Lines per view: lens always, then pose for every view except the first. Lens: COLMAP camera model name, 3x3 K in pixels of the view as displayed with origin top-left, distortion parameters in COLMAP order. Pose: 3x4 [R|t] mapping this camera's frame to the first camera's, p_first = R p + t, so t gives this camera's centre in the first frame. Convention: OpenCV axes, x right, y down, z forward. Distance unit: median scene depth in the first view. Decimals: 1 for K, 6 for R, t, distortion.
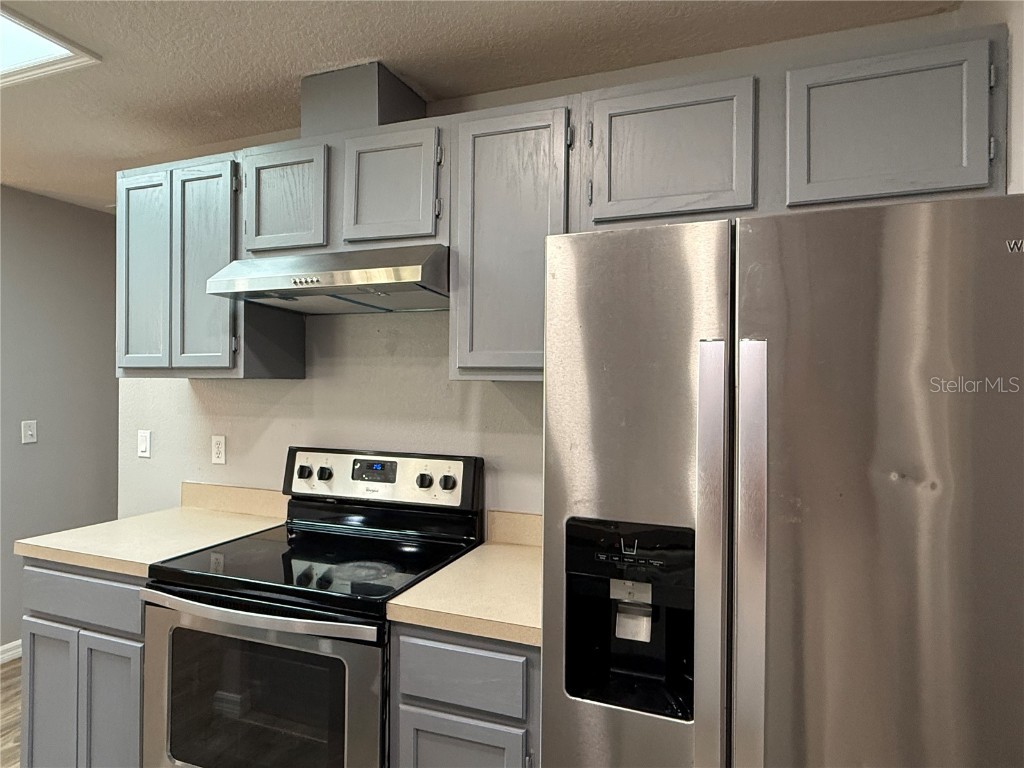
lens RADIAL K [[600.1, 0, 514.4], [0, 600.1, 386.1], [0, 0, 1]] dist [-0.001777, 0.001573]
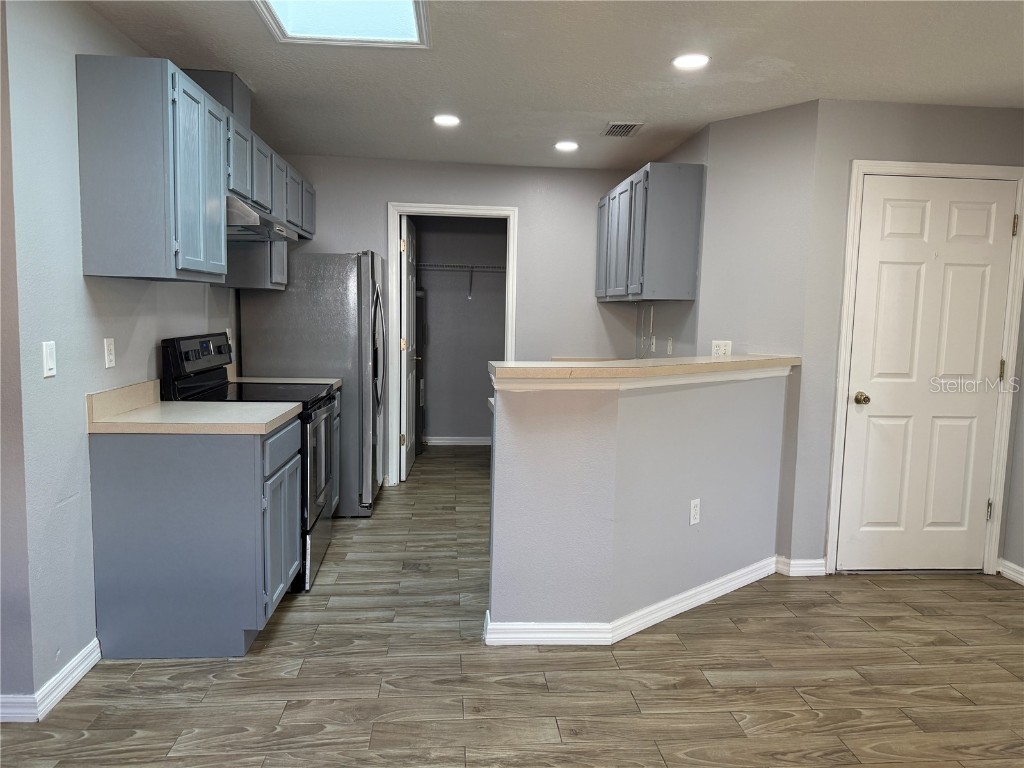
lens RADIAL K [[725.7, 0, 512.0], [0, 725.7, 387.5], [0, 0, 1]] dist [0.037537, -0.044090]
pose [[-0.429281, -0.116622, 0.895610, -2.201340], [-0.027655, 0.992861, 0.116030, 0.010625], [-0.902748, 0.025041, -0.429441, 1.122763]]
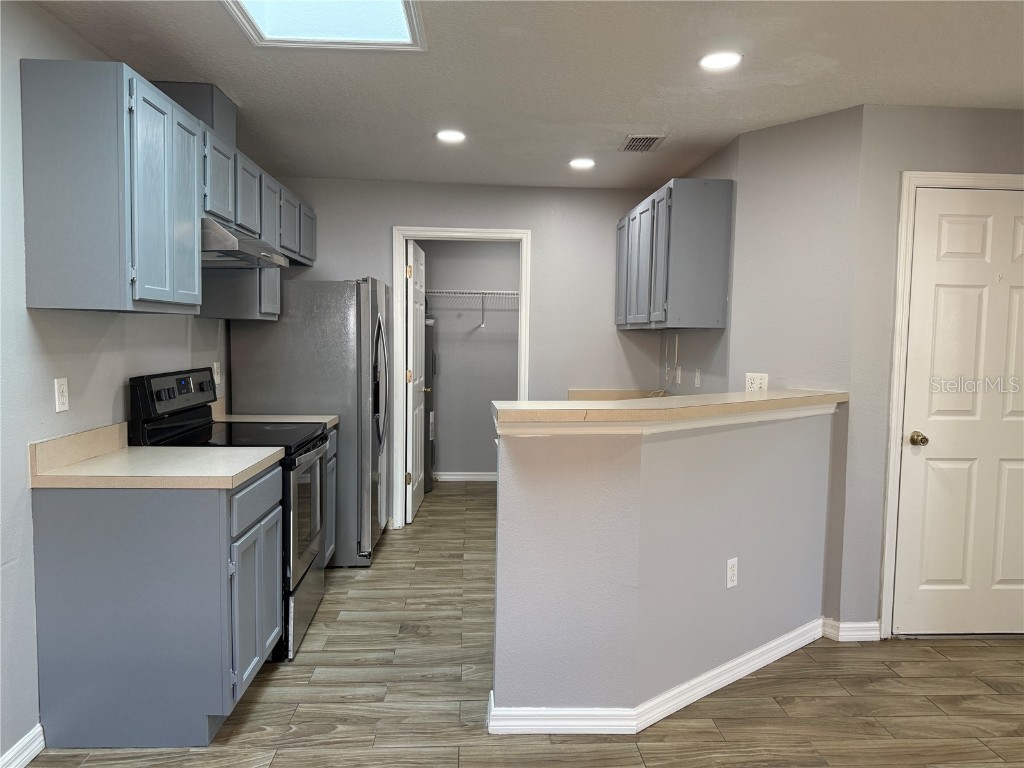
lens RADIAL K [[725.7, 0, 512.0], [0, 725.7, 387.5], [0, 0, 1]] dist [0.037537, -0.044090]
pose [[-0.403477, -0.083805, 0.911144, -2.039225], [-0.021121, 0.996384, 0.082293, -0.001765], [-0.914746, 0.013959, -0.403788, 1.017366]]
